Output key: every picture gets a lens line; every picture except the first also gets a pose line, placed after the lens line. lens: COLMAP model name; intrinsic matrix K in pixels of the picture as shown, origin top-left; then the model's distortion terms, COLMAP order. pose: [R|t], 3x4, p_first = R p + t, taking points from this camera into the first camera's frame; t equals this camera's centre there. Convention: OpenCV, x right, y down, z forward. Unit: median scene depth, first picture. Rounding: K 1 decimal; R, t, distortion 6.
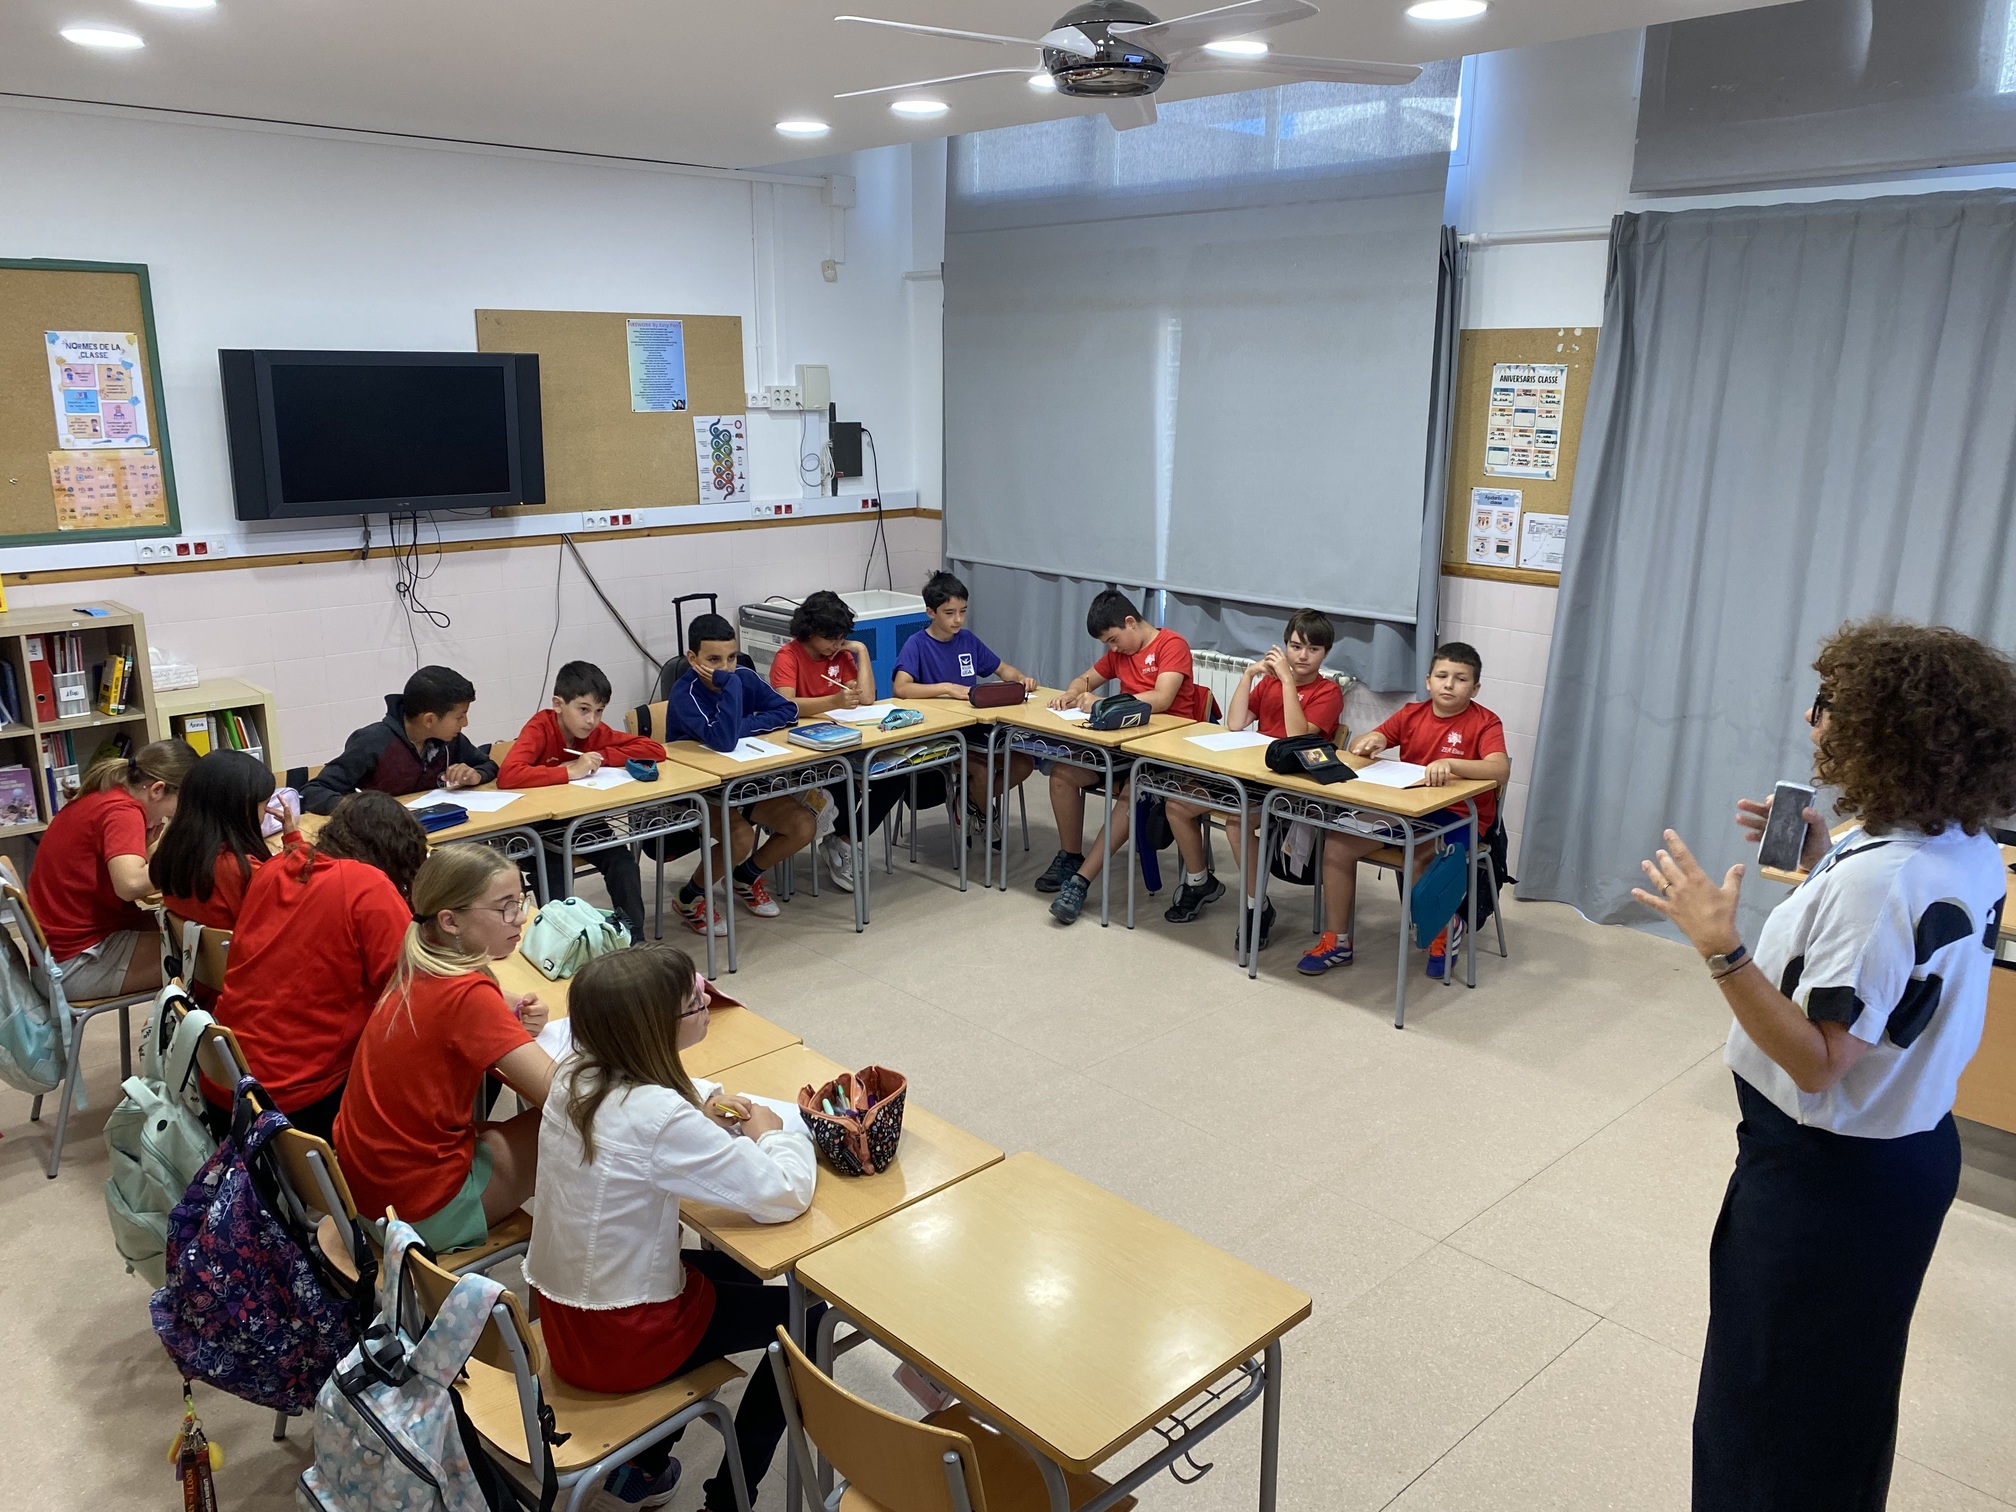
lens RADIAL K [[1523.5, 0, 1004.4], [0, 1523.5, 751.2], [0, 0, 1]] dist [0.008443, 0.000228]
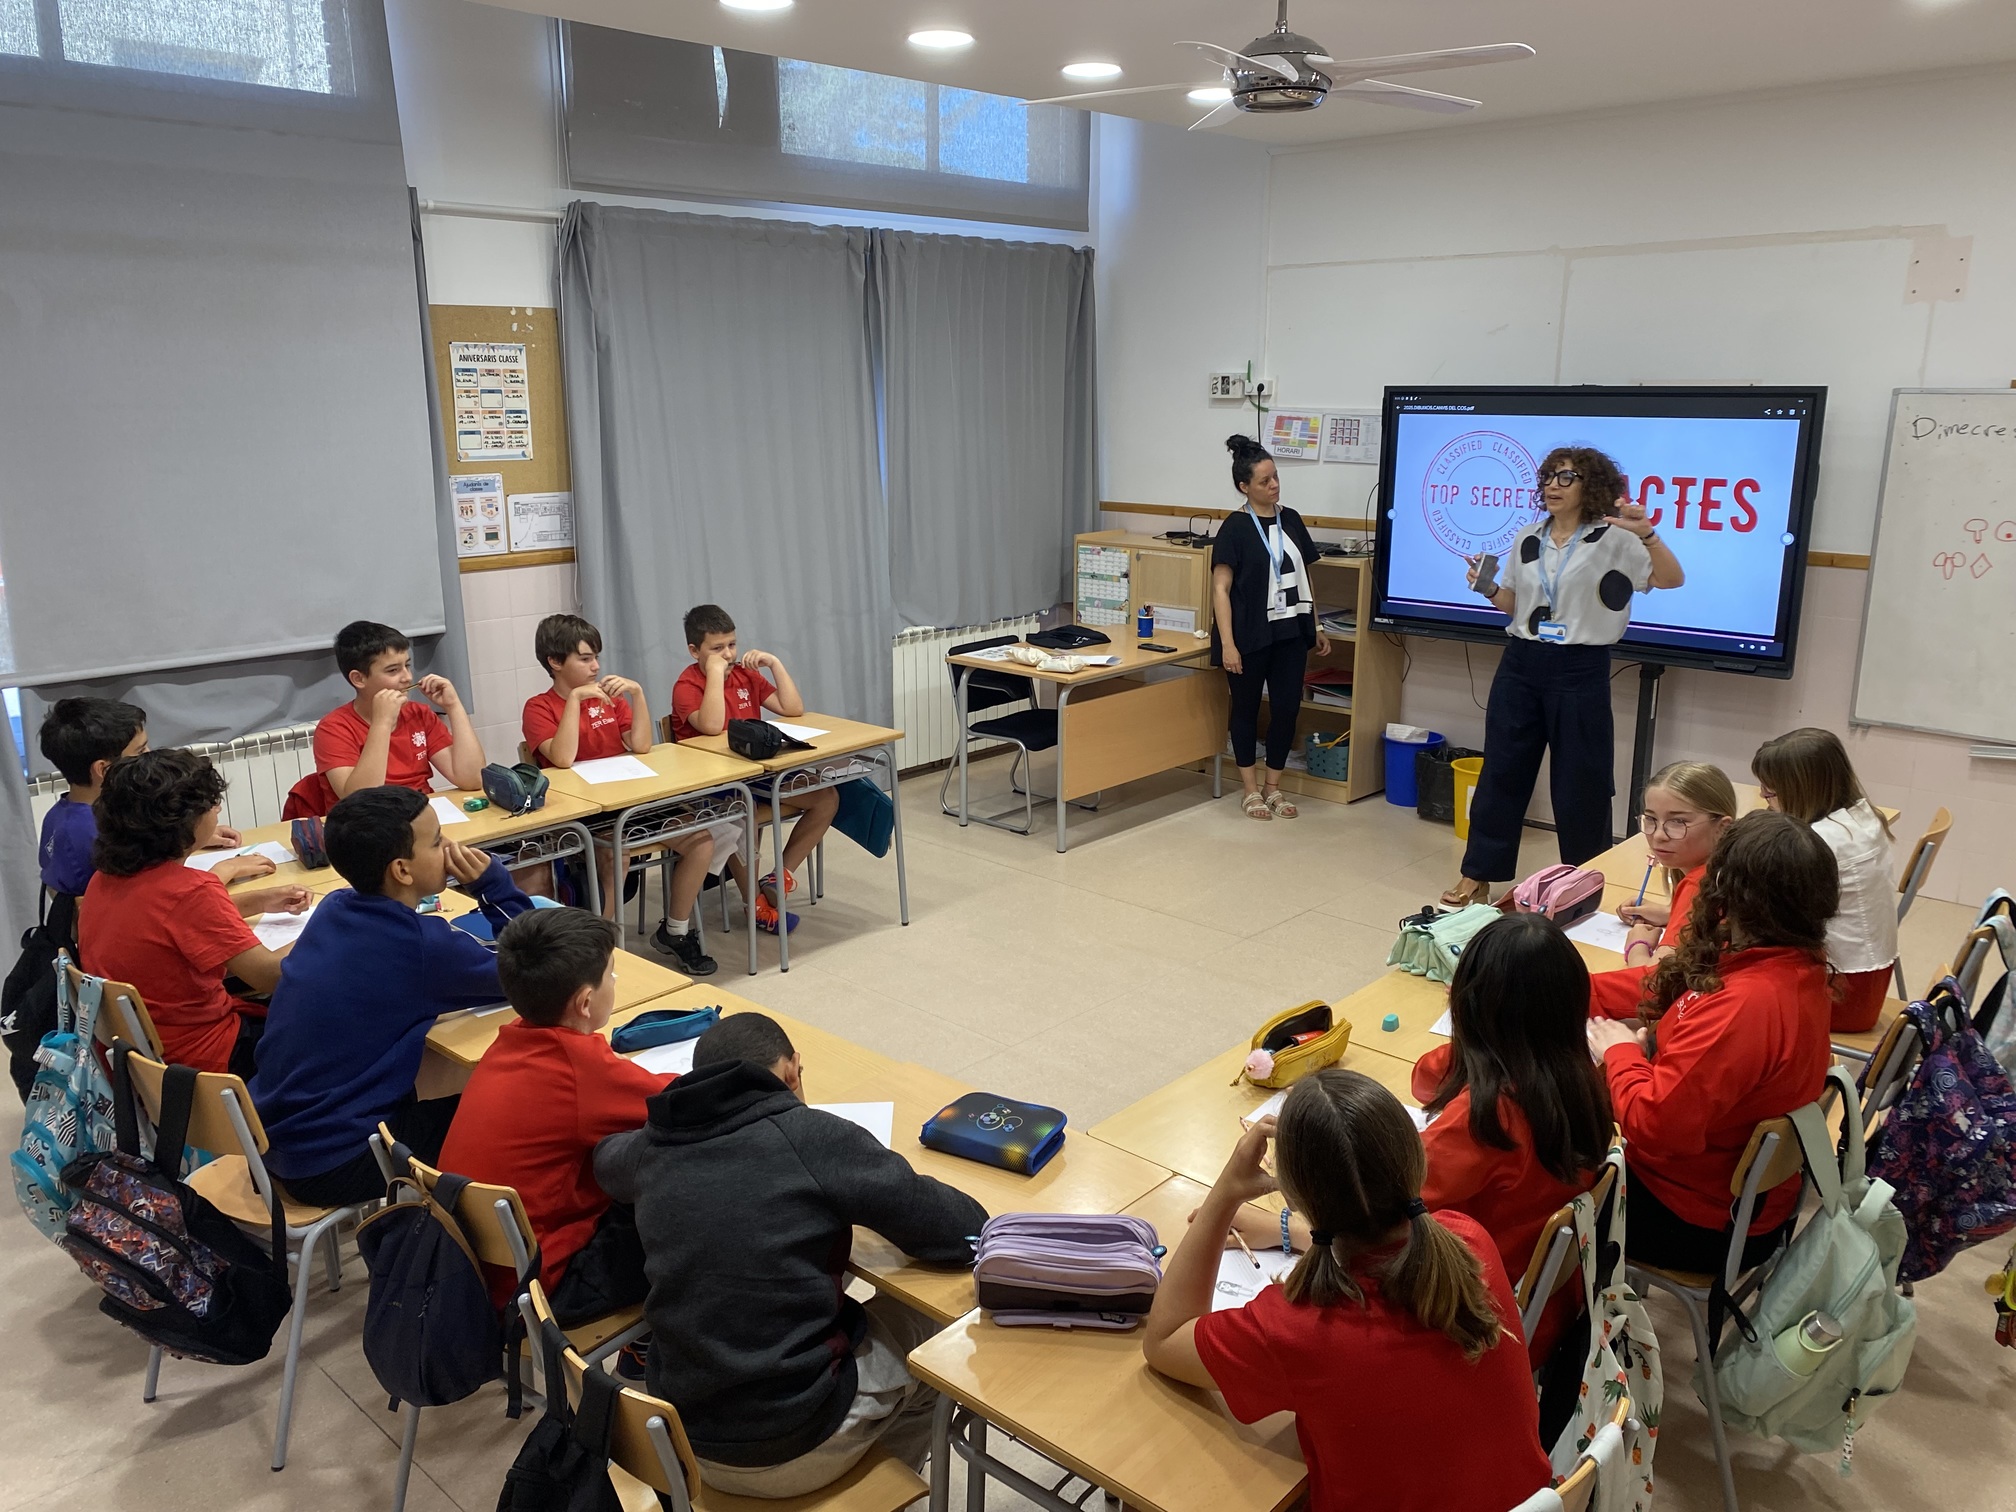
lens RADIAL K [[1523.5, 0, 1006.7], [0, 1523.5, 763.2], [0, 0, 1]] dist [0.008443, 0.000228]
pose [[-0.060929, -0.257081, 0.964467, -0.675640], [0.246810, 0.932376, 0.264119, -0.177694], [-0.967146, 0.254133, 0.006641, 0.735313]]
